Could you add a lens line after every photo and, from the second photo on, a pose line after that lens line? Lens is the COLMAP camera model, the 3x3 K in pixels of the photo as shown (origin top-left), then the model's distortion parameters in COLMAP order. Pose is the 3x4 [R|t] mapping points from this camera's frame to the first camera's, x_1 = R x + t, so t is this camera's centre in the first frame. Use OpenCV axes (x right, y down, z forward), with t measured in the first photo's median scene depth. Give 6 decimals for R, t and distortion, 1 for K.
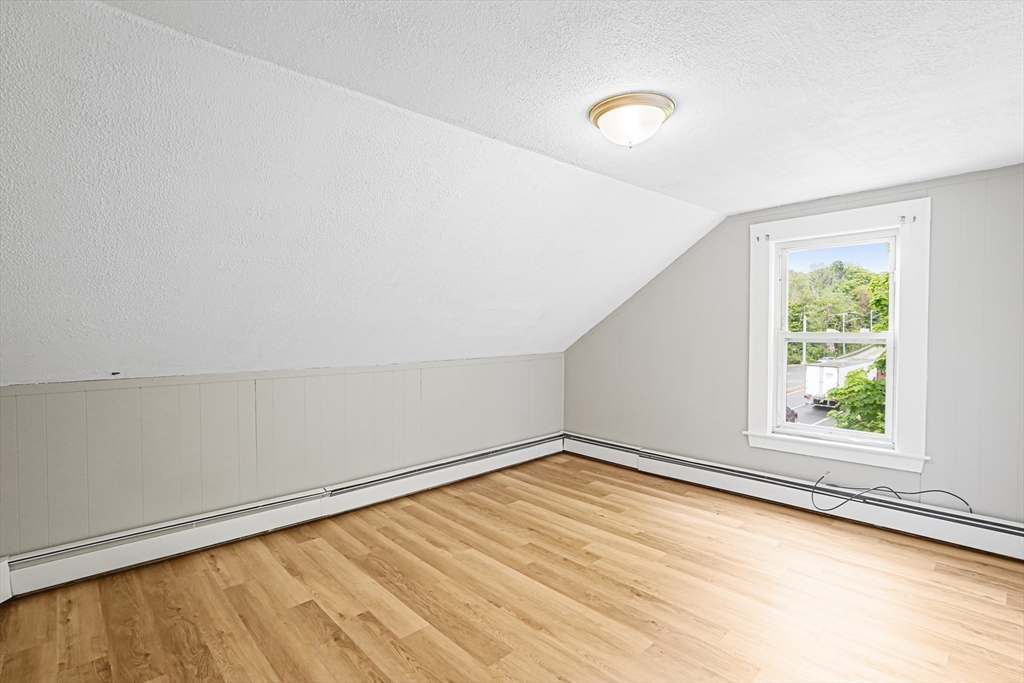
lens RADIAL K [[483.7, 0, 497.5], [0, 483.7, 341.6], [0, 0, 1]] dist [-0.001619, 0.000268]
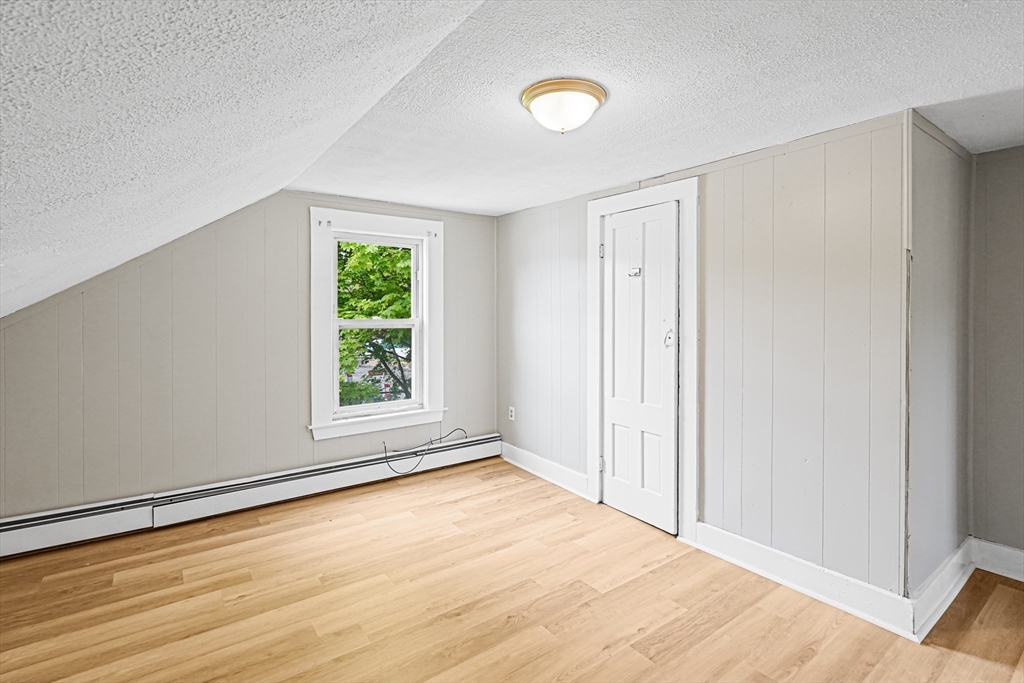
lens RADIAL K [[483.7, 0, 497.5], [0, 483.7, 341.6], [0, 0, 1]] dist [-0.001619, 0.000268]
pose [[0.118491, -0.050292, 0.991681, -0.399365], [0.030039, 0.998441, 0.047046, -0.013772], [-0.992501, 0.024215, 0.119817, 0.575562]]
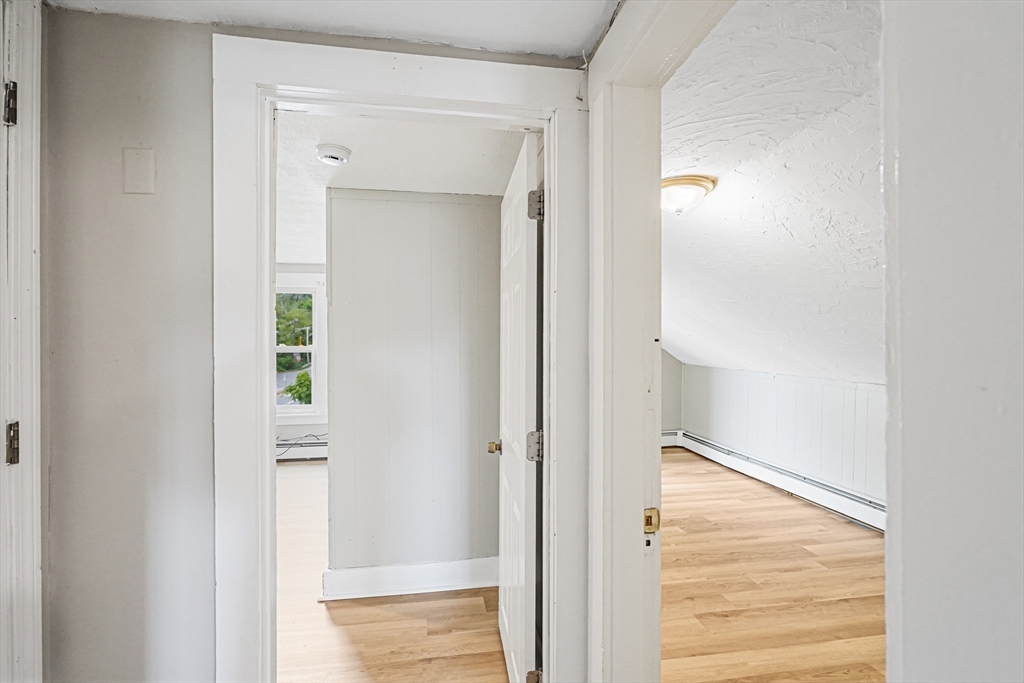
lens RADIAL K [[483.7, 0, 497.5], [0, 483.7, 341.6], [0, 0, 1]] dist [-0.001619, 0.000268]
pose [[0.543753, -0.000414, 0.839245, -0.271504], [0.021247, 0.999686, -0.013273, -0.002226], [-0.838976, 0.025048, 0.543592, -0.473629]]
